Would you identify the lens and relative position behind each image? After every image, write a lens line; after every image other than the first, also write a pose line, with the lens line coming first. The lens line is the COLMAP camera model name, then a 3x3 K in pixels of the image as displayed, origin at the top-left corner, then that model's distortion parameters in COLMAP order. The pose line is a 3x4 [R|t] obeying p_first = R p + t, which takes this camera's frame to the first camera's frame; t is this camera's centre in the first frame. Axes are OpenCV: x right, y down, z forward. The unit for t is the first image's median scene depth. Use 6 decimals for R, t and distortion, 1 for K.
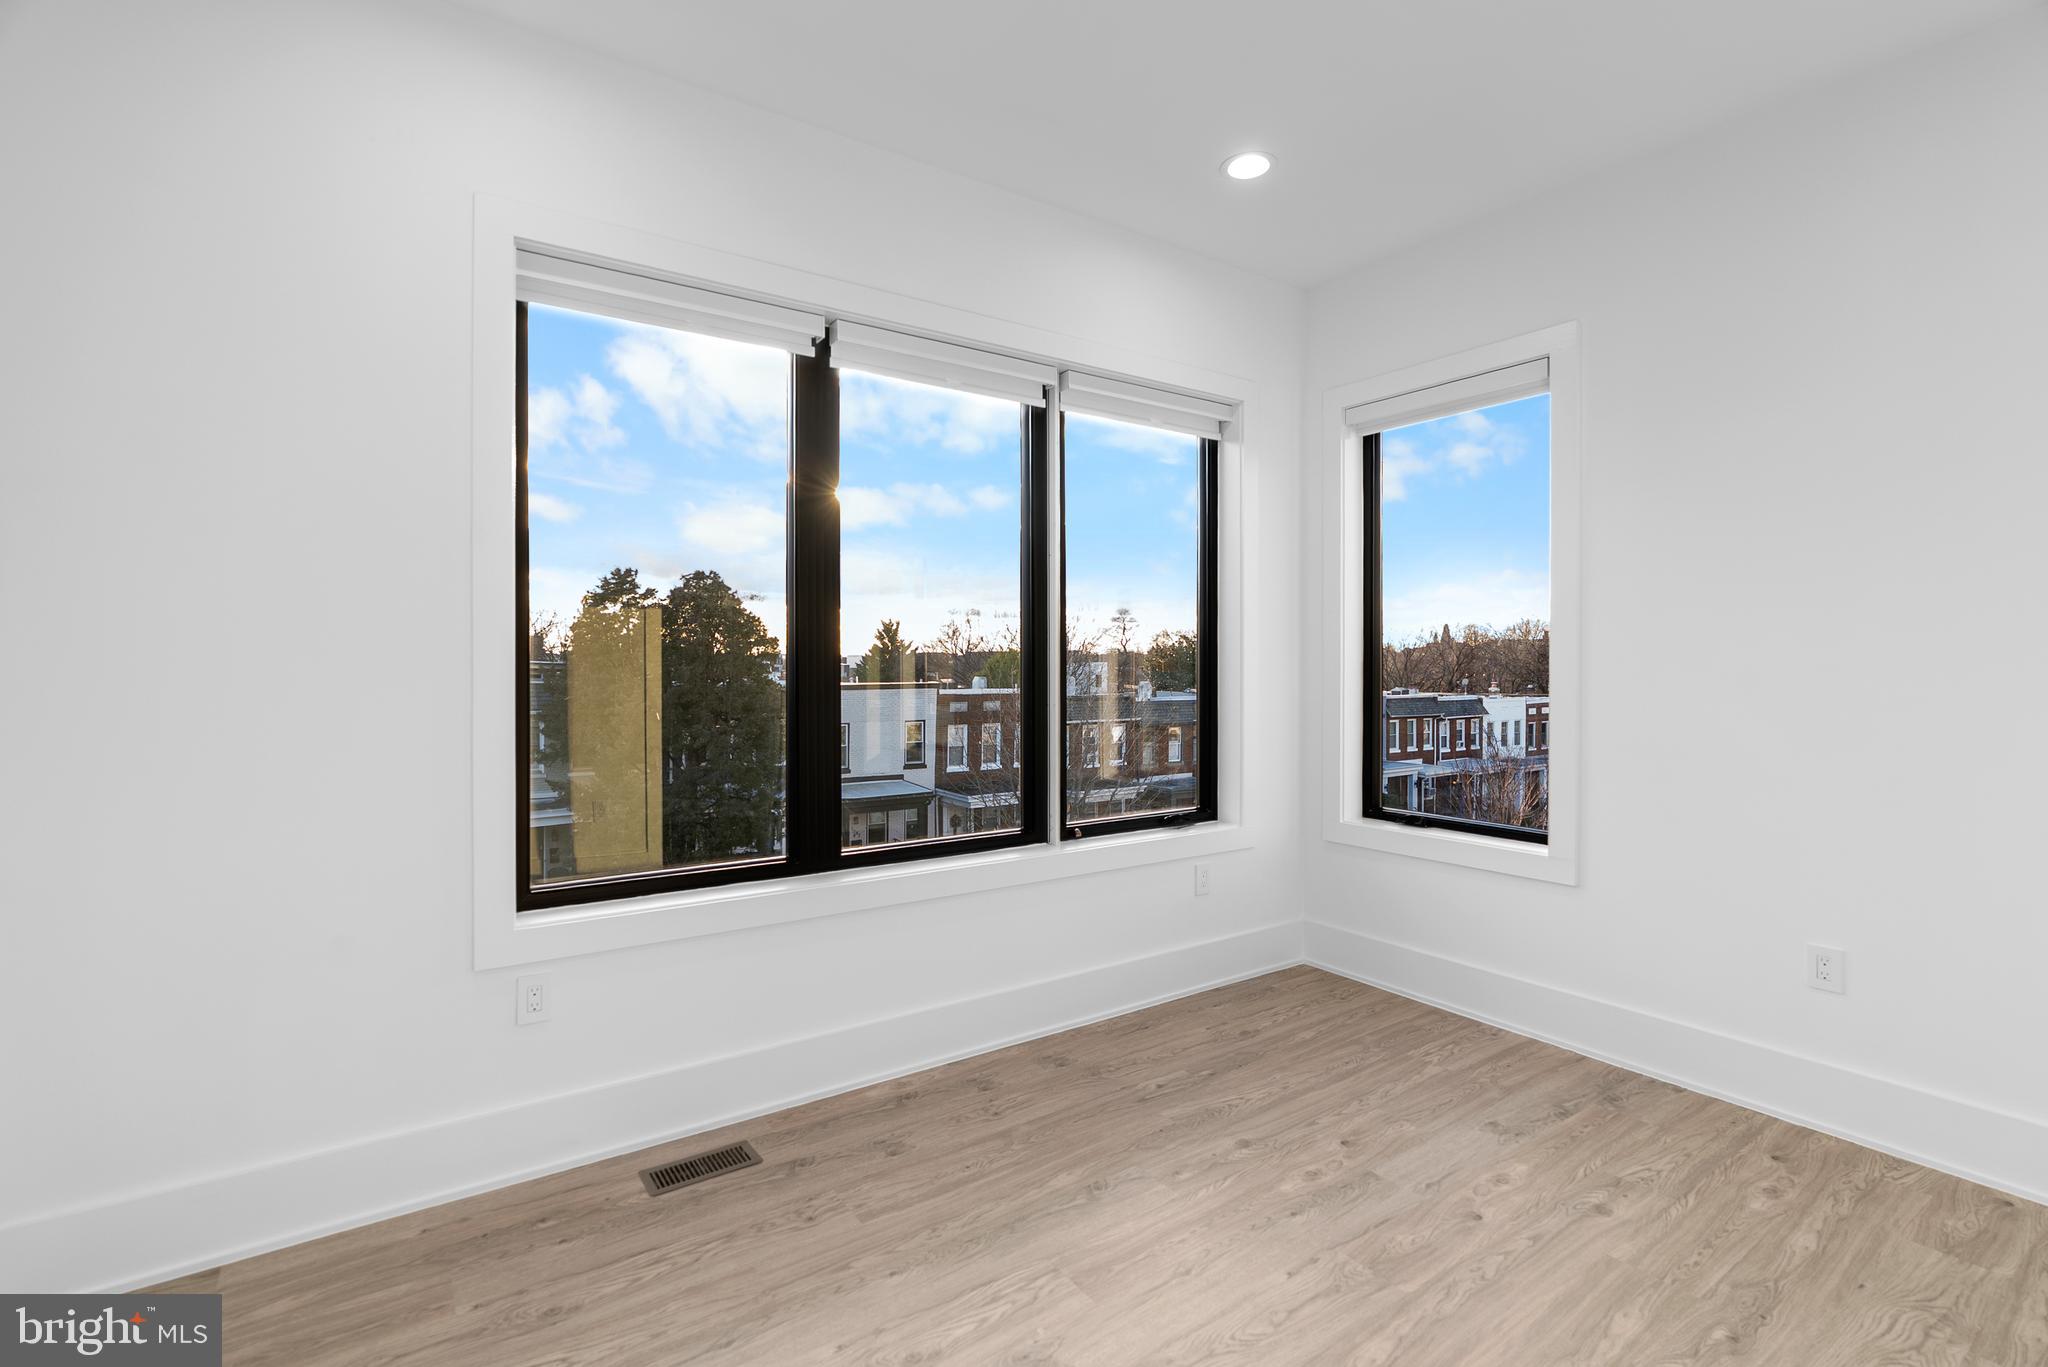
lens RADIAL K [[931.4, 0, 1028.2], [0, 931.4, 626.0], [0, 0, 1]] dist [-0.003708, 0.001586]
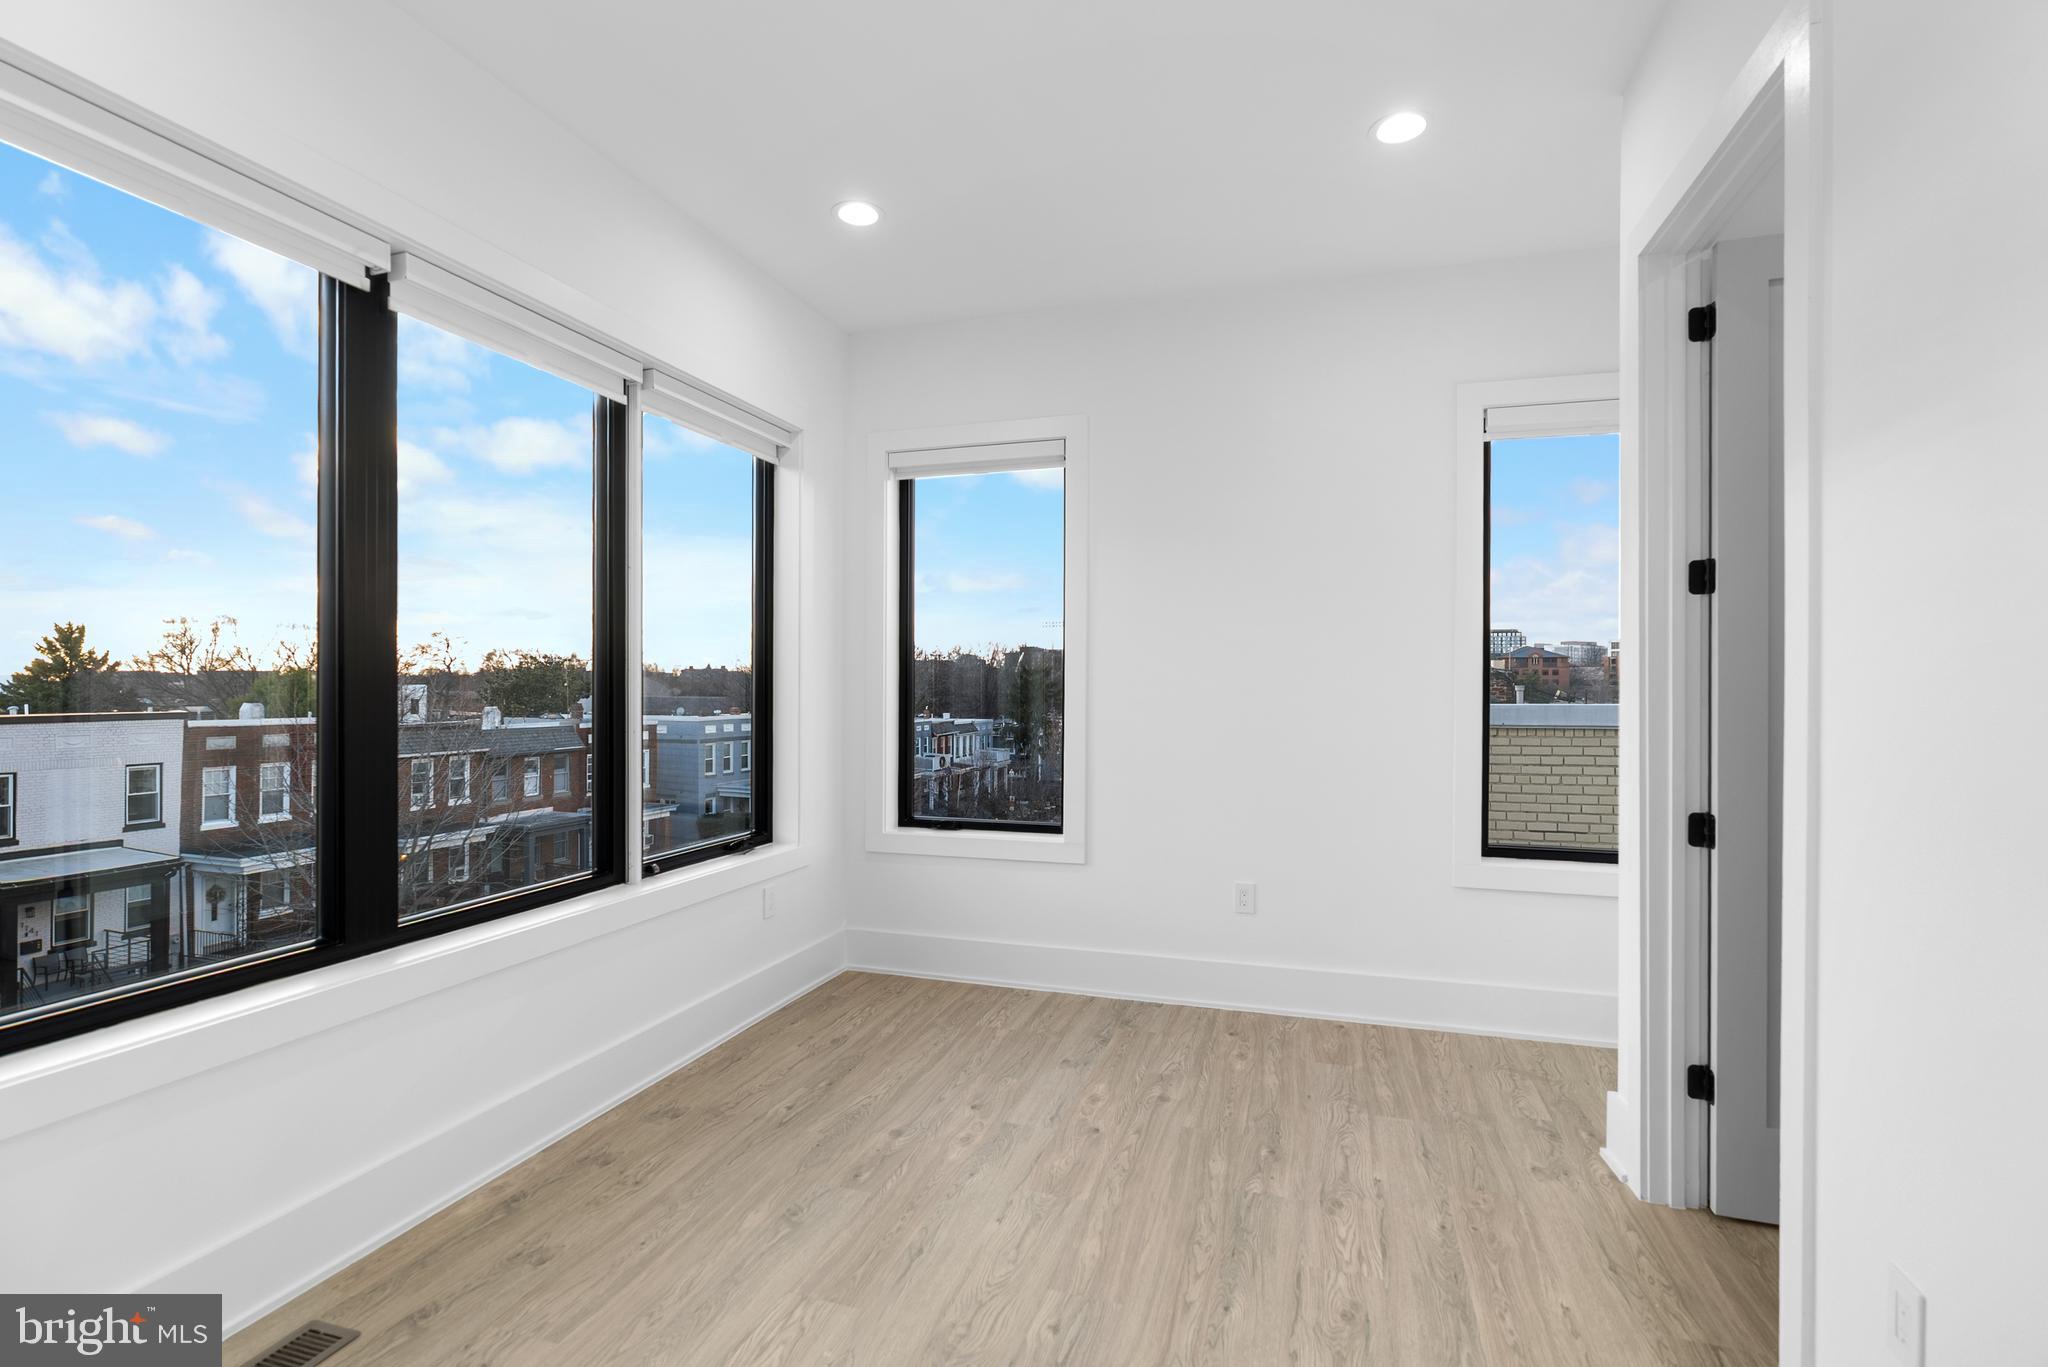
lens RADIAL K [[935.3, 0, 1023.4], [0, 935.3, 645.5], [0, 0, 1]] dist [-0.020234, 0.012729]
pose [[0.794578, 0.027938, 0.606519, -0.255180], [-0.025557, 0.999594, -0.012563, 0.002788], [-0.606624, -0.005519, 0.794970, 0.048370]]
